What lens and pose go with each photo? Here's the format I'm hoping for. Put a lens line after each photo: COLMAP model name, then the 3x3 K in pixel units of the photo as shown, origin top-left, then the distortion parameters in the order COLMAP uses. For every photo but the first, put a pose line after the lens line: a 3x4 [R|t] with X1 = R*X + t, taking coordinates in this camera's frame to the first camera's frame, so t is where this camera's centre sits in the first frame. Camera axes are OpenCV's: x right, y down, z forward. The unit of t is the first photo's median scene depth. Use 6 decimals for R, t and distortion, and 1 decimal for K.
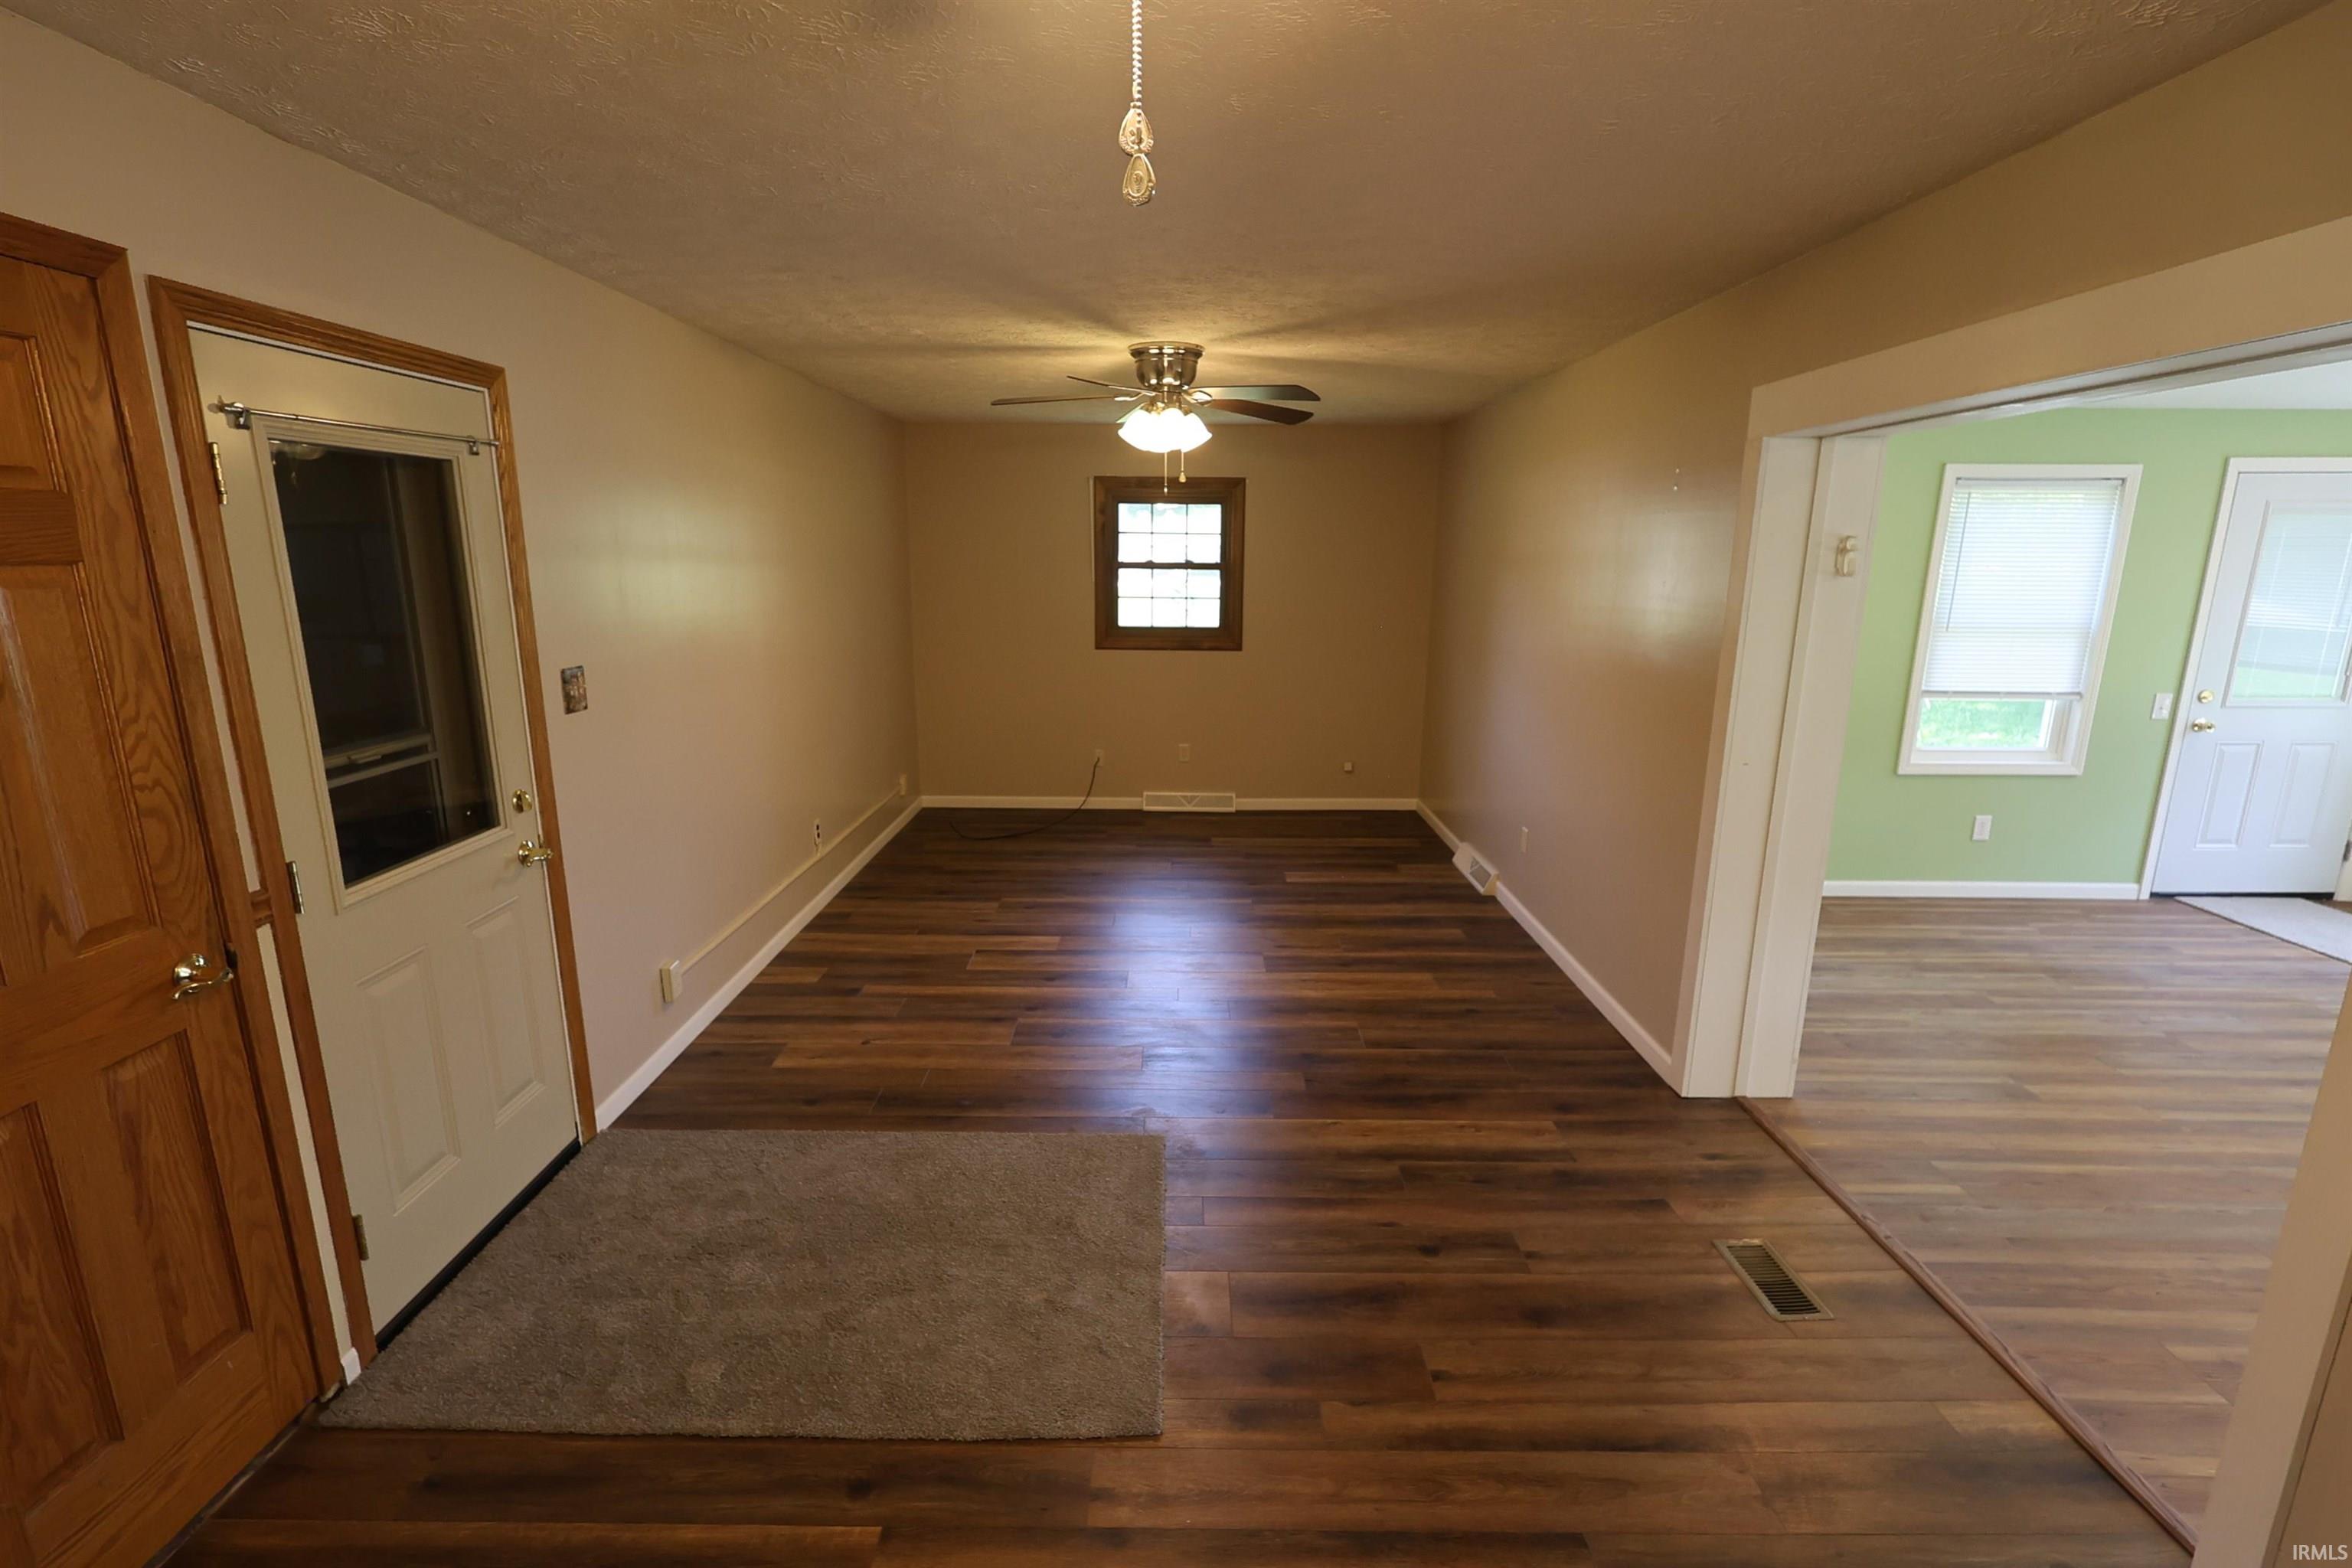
lens RADIAL K [[1080.6, 0, 1168.6], [0, 1080.6, 800.0], [0, 0, 1]] dist [-0.003845, 0.003126]
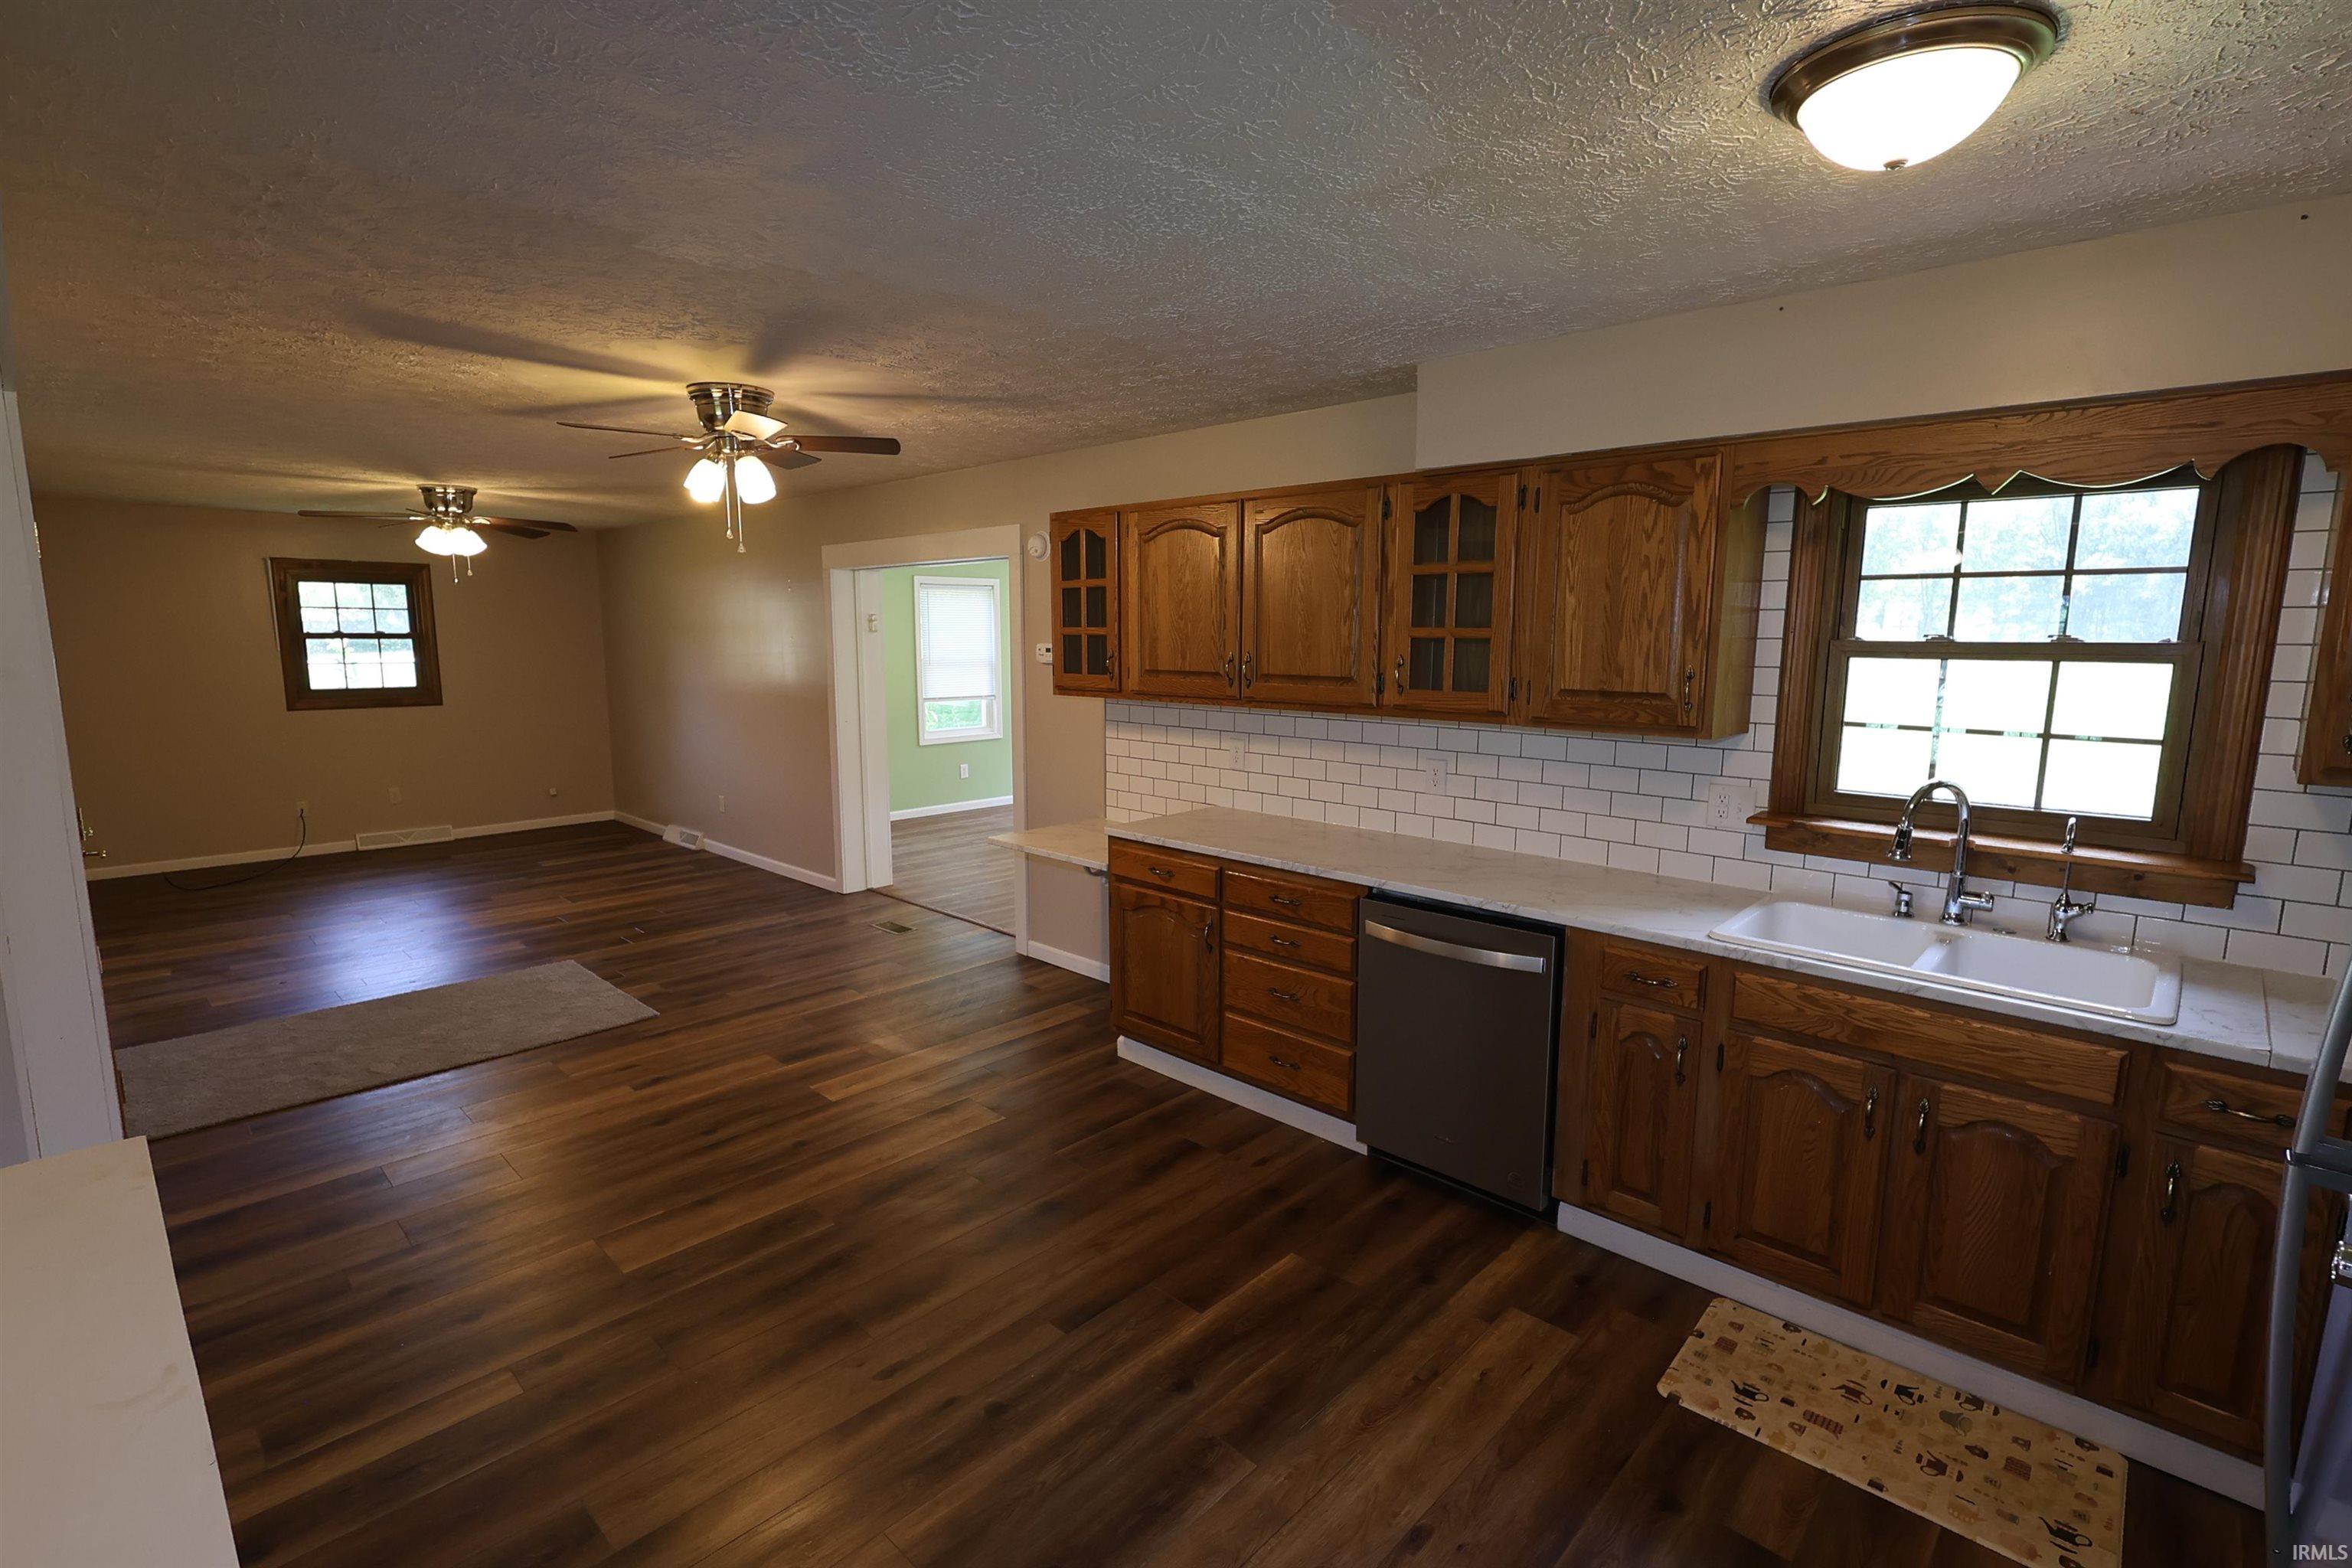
lens RADIAL K [[1080.6, 0, 1169.4], [0, 1080.6, 793.4], [0, 0, 1]] dist [-0.003845, 0.003126]
pose [[0.688904, -0.113288, 0.715945, -0.342420], [0.164944, 0.986299, -0.002647, 0.132713], [-0.705836, 0.119914, 0.698152, -0.552321]]
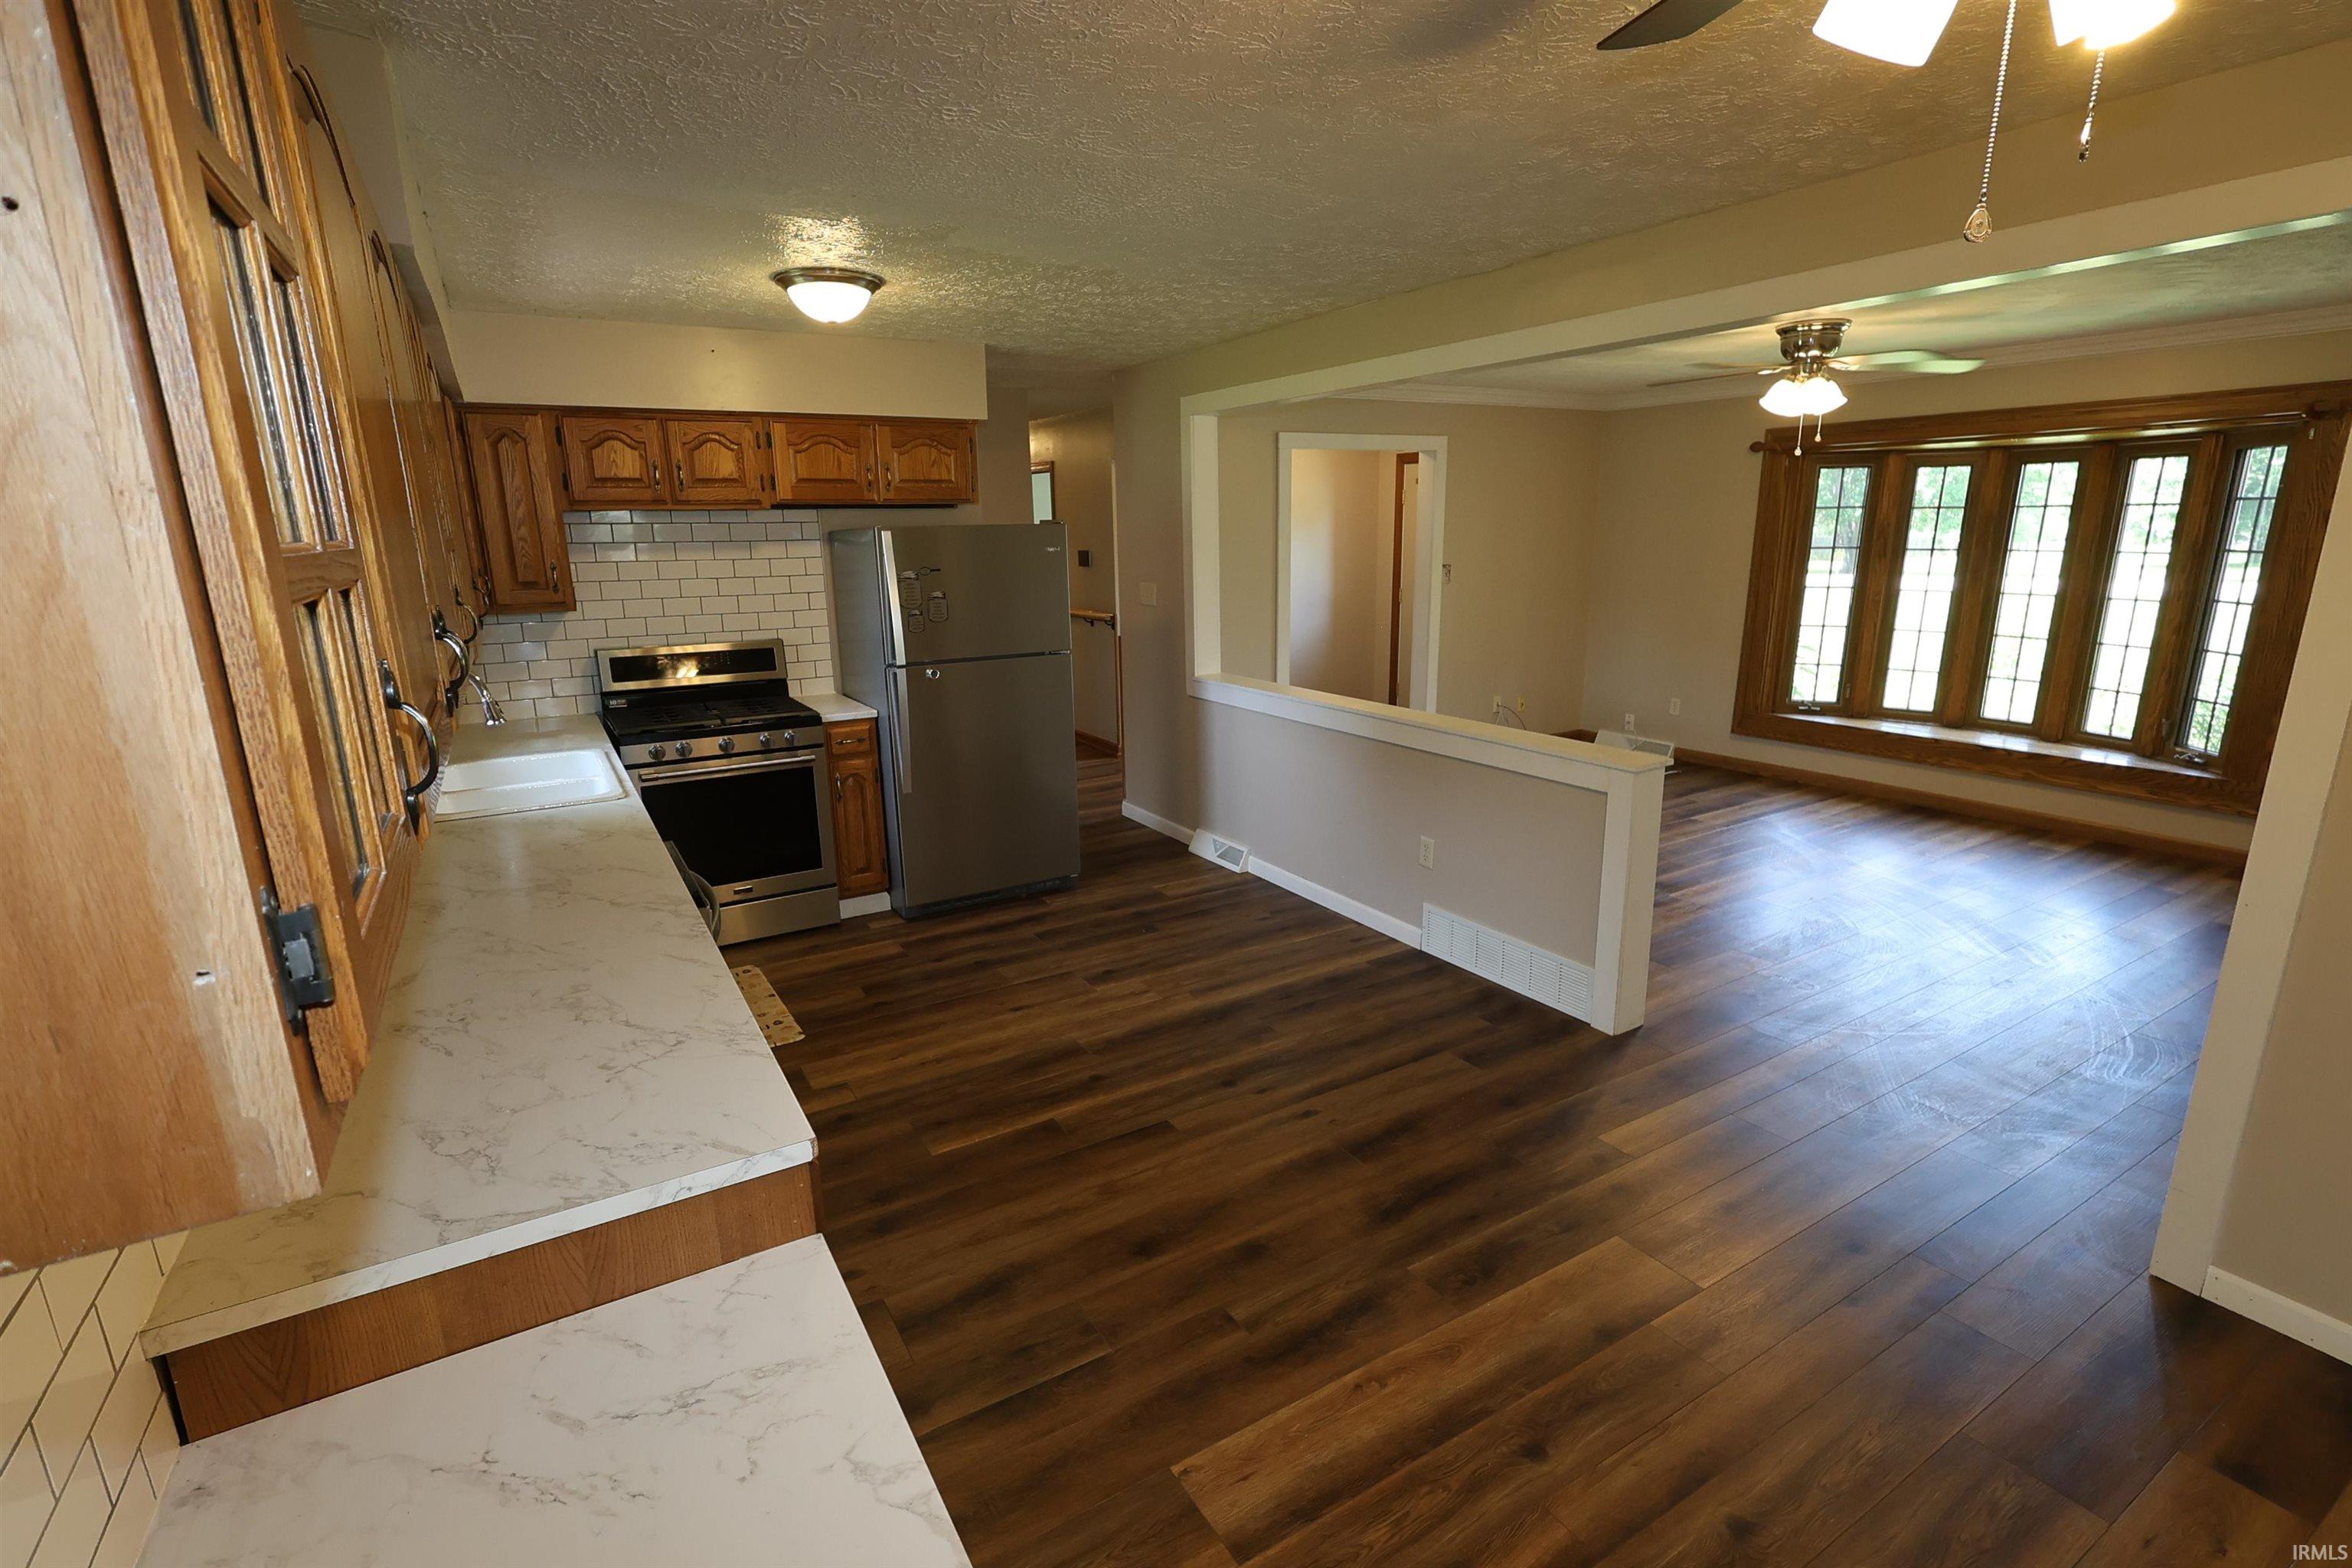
lens RADIAL K [[1080.6, 0, 1170.6], [0, 1080.6, 789.3], [0, 0, 1]] dist [-0.003845, 0.003126]
pose [[-0.853224, 0.134768, -0.503832, 0.322757], [-0.105902, 0.901145, 0.420385, -0.079474], [0.510680, 0.412039, -0.754606, 0.366453]]
